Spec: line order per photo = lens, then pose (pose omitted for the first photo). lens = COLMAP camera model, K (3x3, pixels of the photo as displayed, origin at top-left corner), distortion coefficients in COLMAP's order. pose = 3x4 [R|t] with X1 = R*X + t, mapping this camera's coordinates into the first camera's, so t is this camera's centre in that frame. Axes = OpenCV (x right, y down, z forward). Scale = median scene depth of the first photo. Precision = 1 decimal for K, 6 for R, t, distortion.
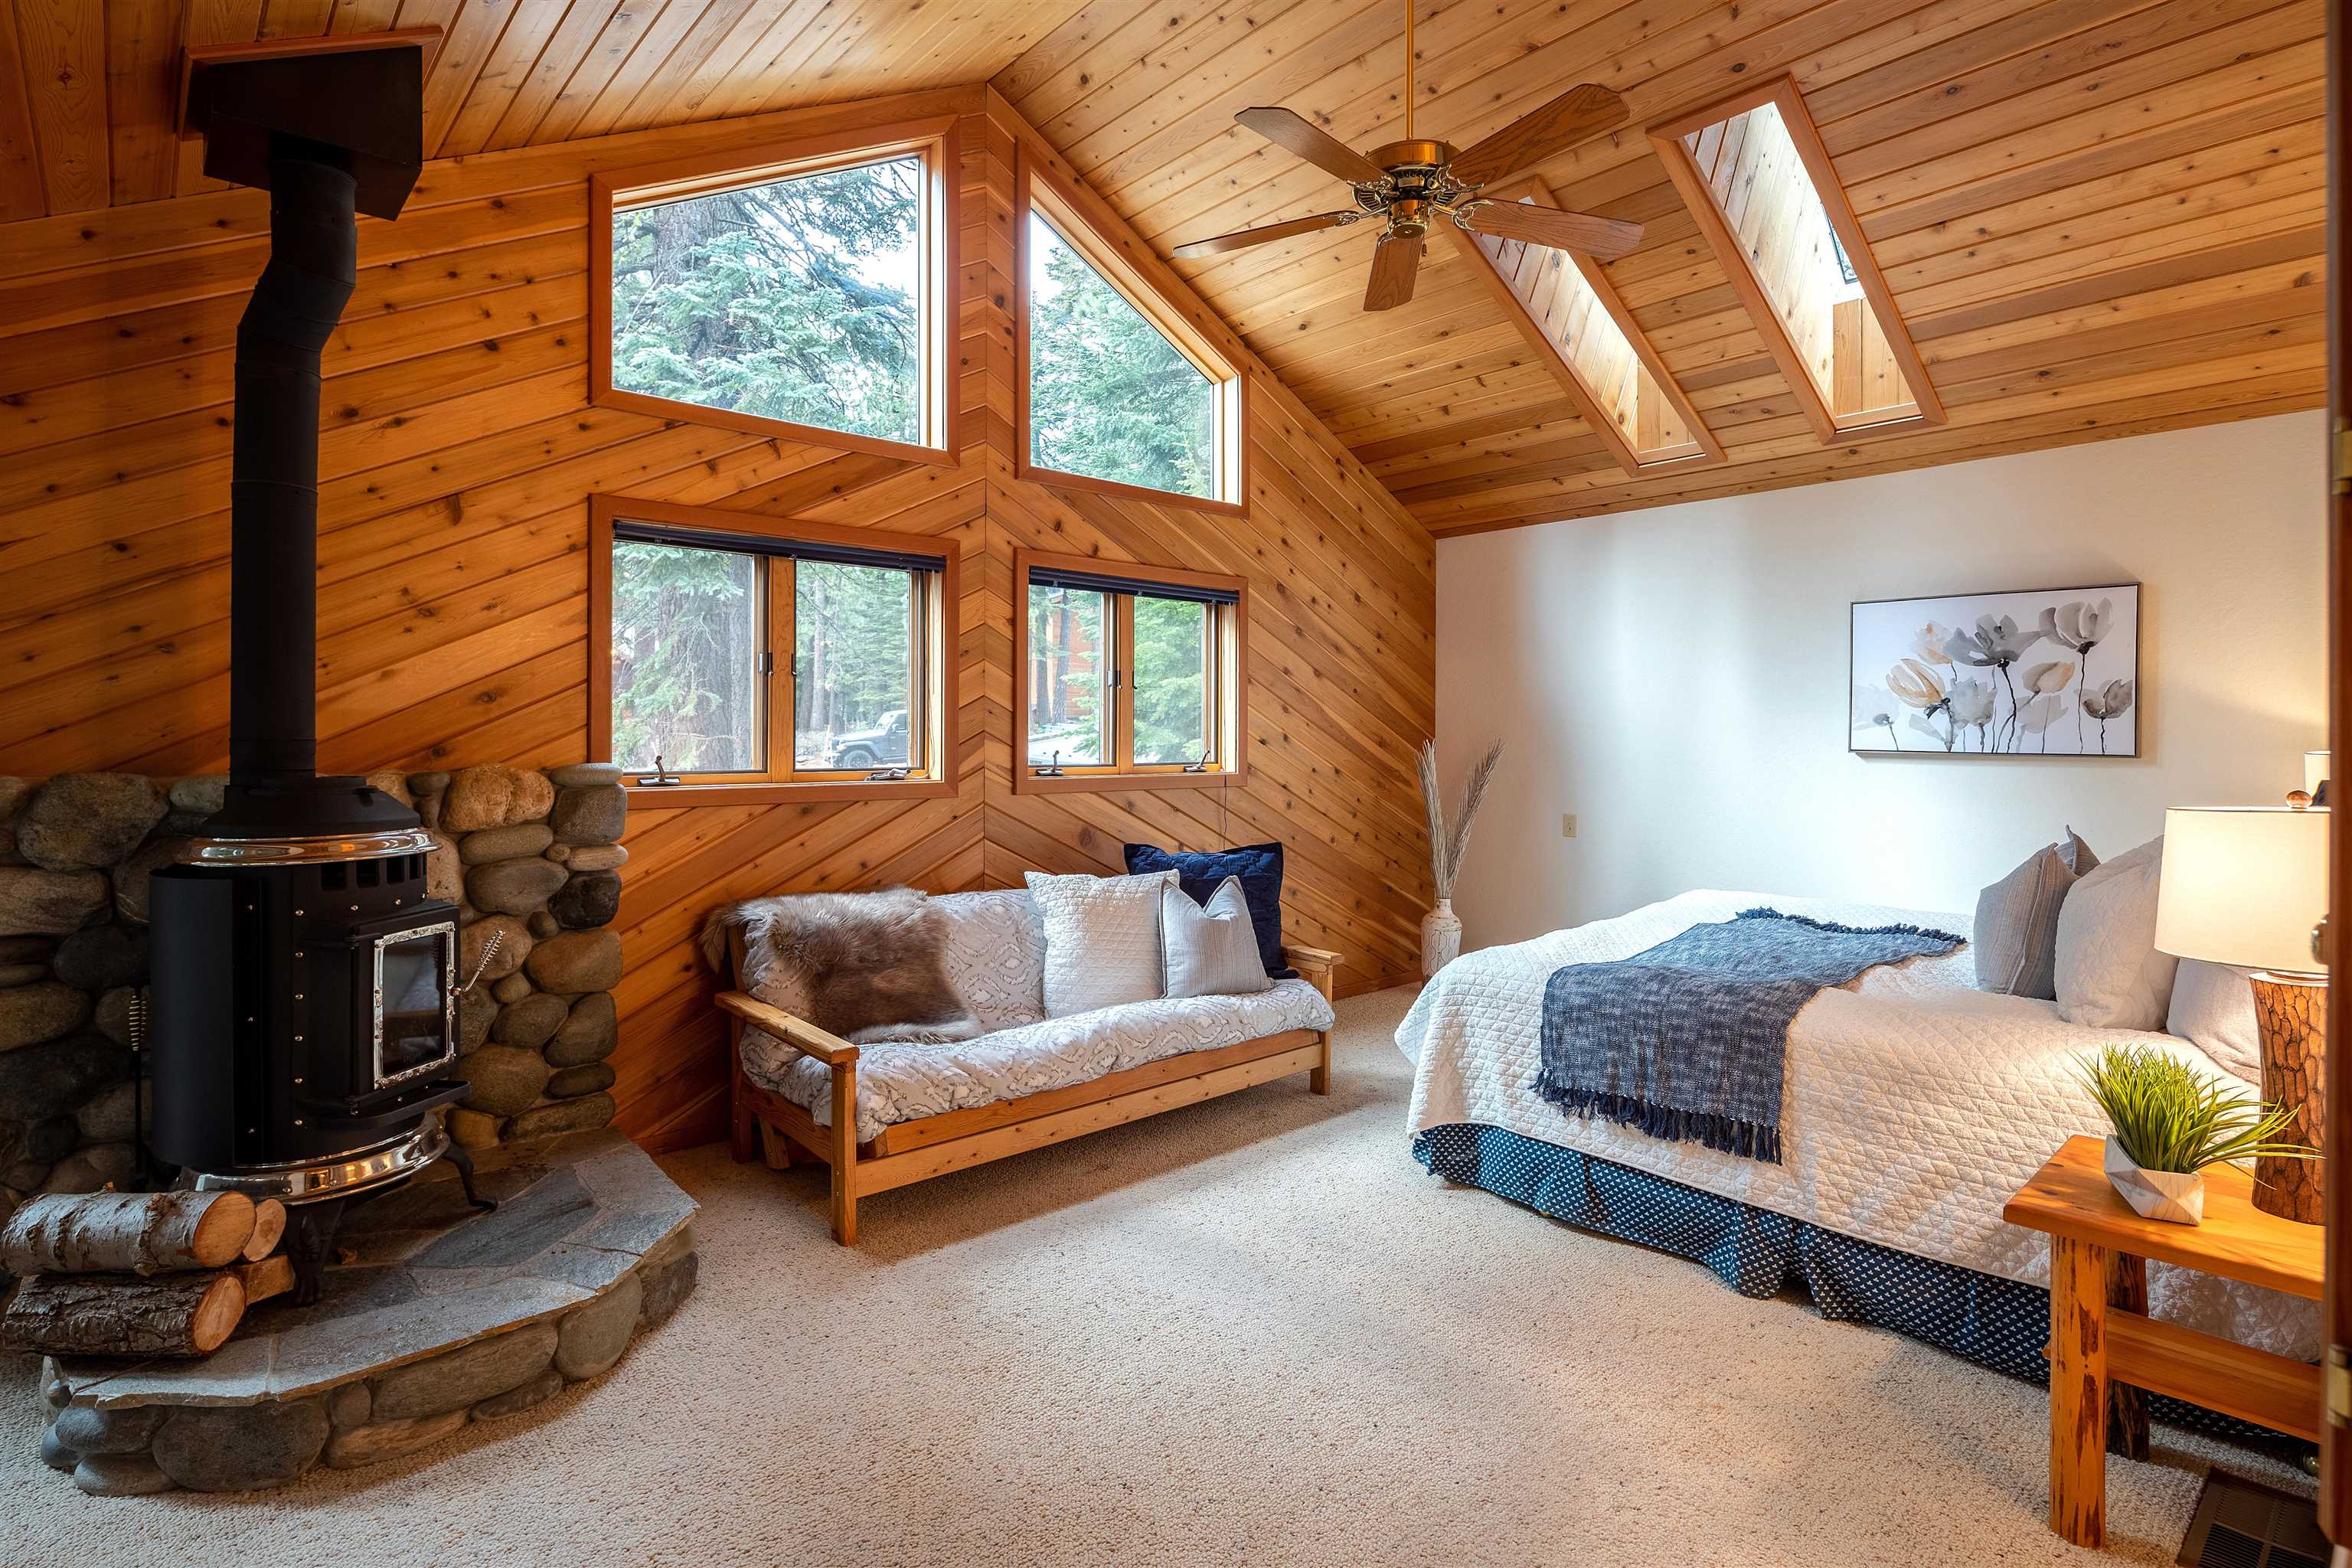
lens RADIAL K [[1168.0, 0, 1176.8], [0, 1168.0, 693.2], [0, 0, 1]] dist [-0.000516, -0.000498]
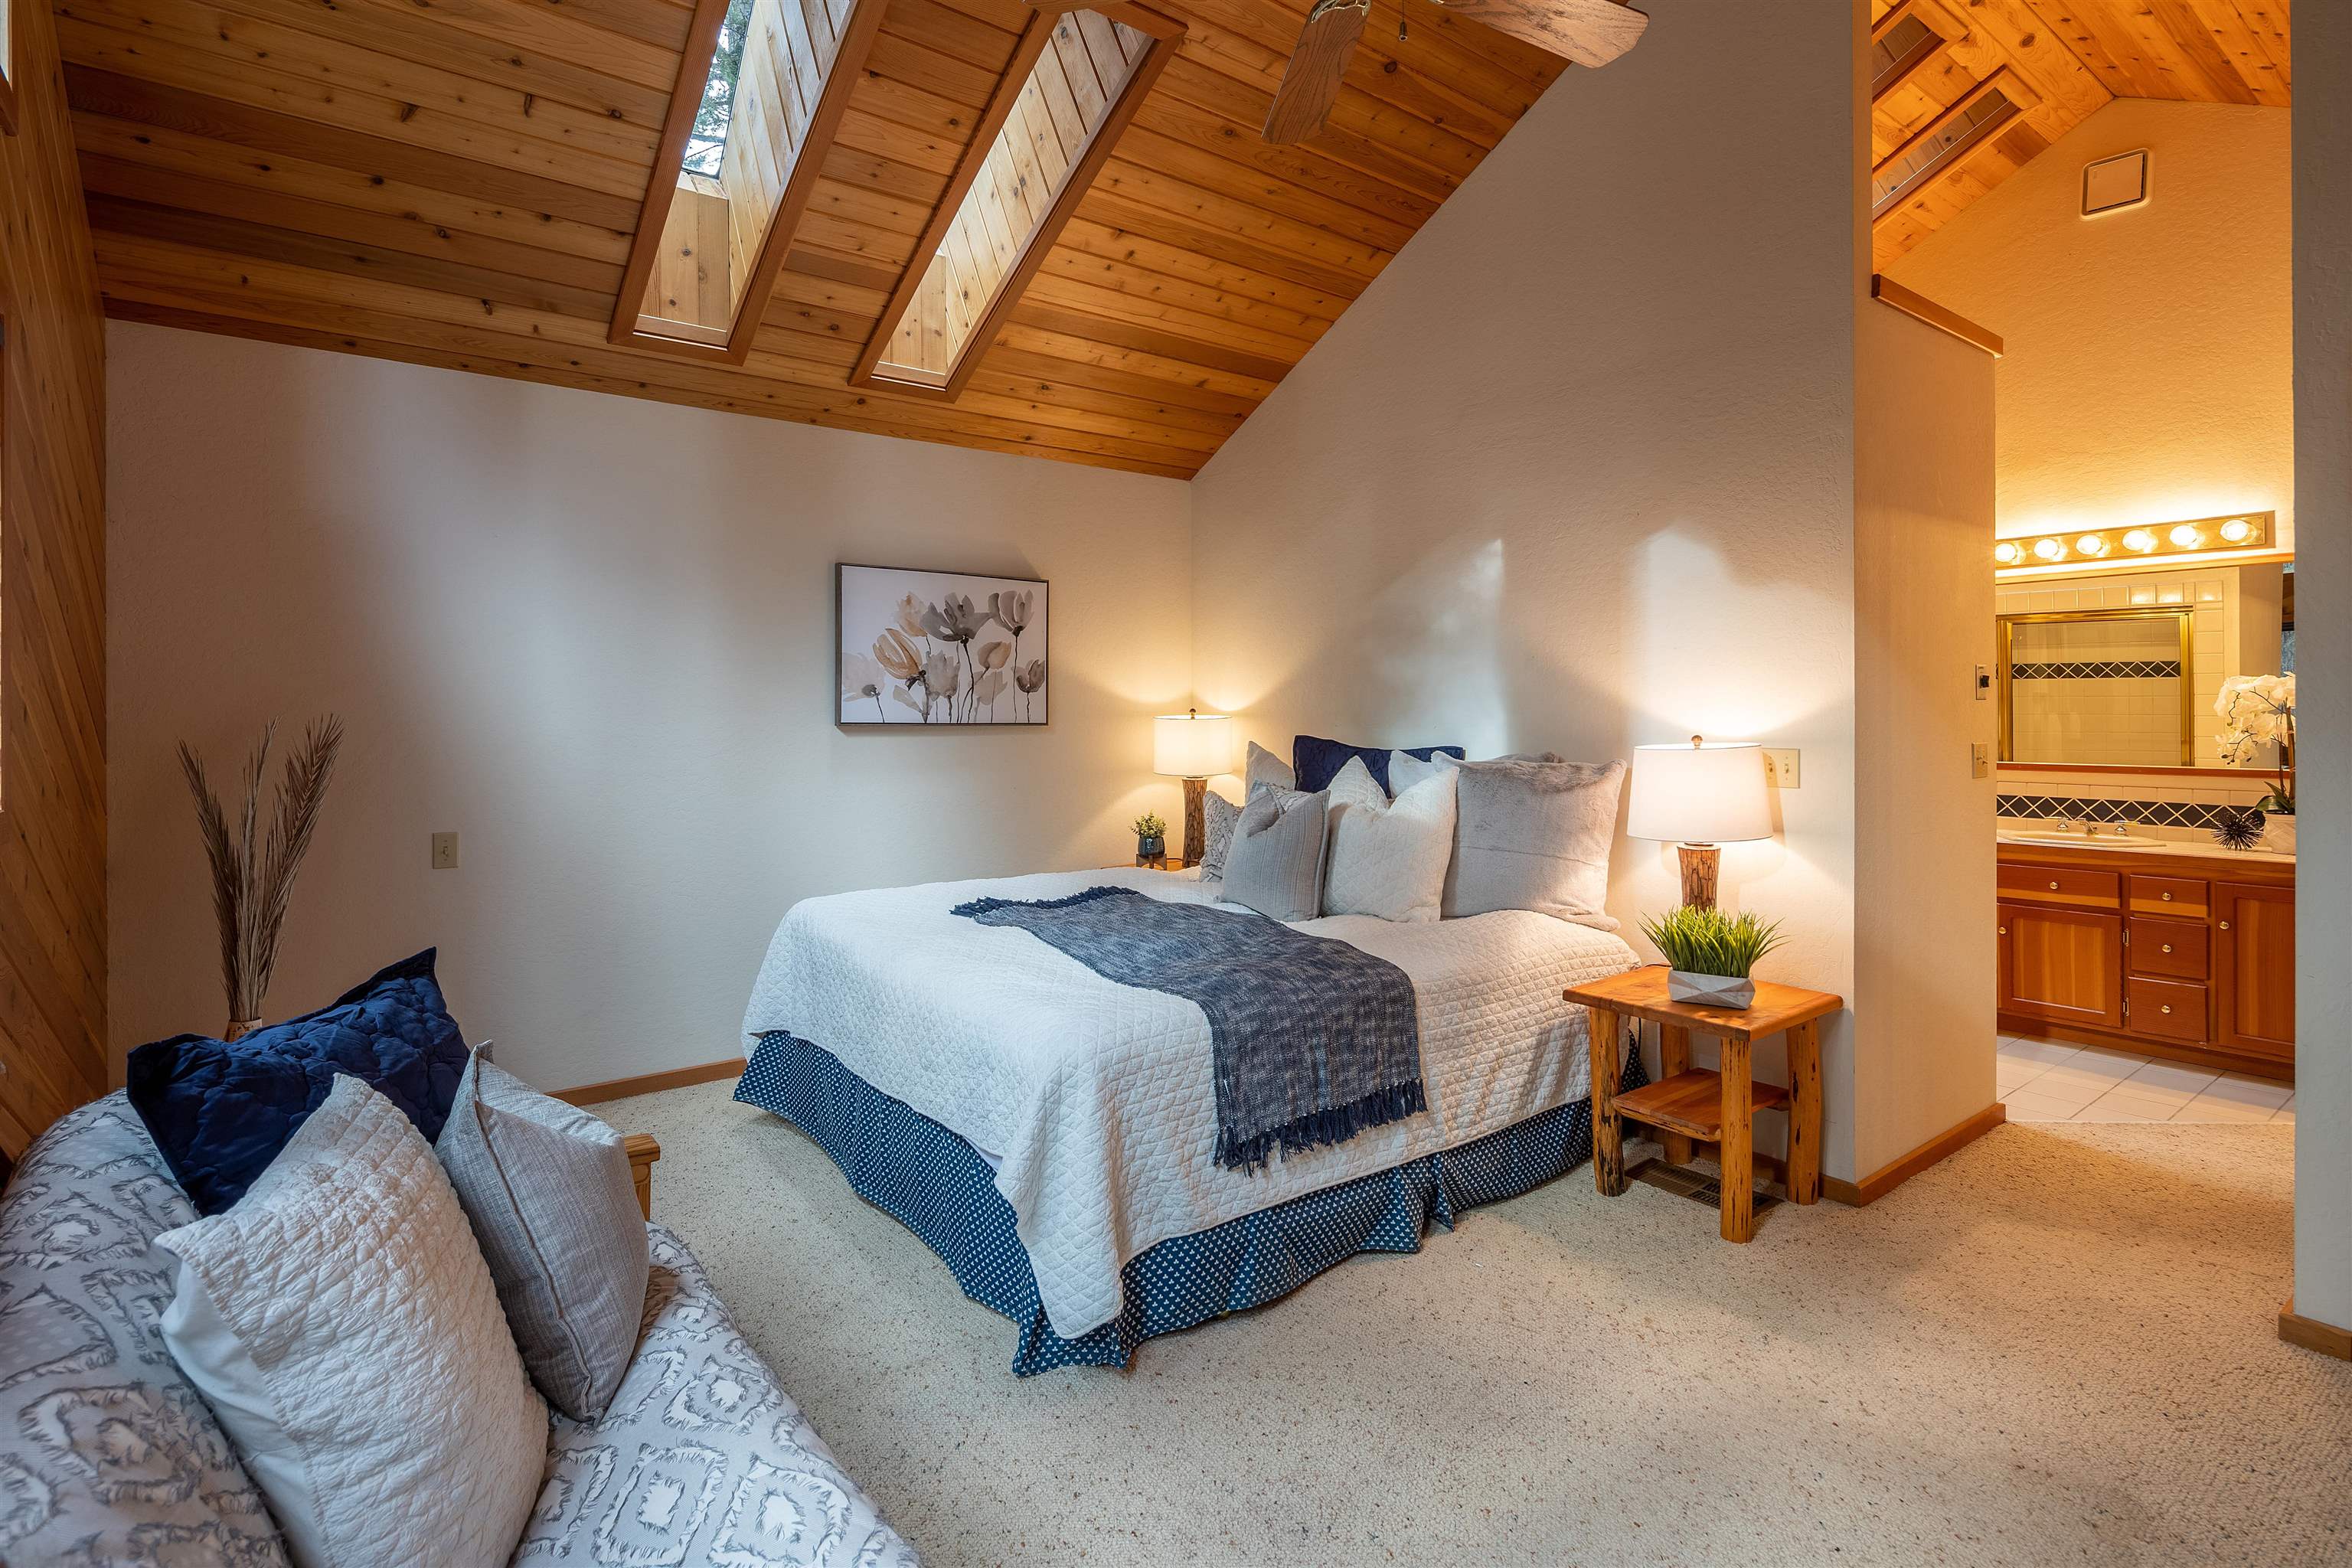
lens RADIAL K [[1168.0, 0, 1176.8], [0, 1168.0, 693.2], [0, 0, 1]] dist [-0.000516, -0.000498]
pose [[0.069920, 0.013023, 0.997468, -0.361740], [-0.031061, 0.999458, -0.010871, 0.030234], [-0.997069, -0.030223, 0.070286, 0.756706]]
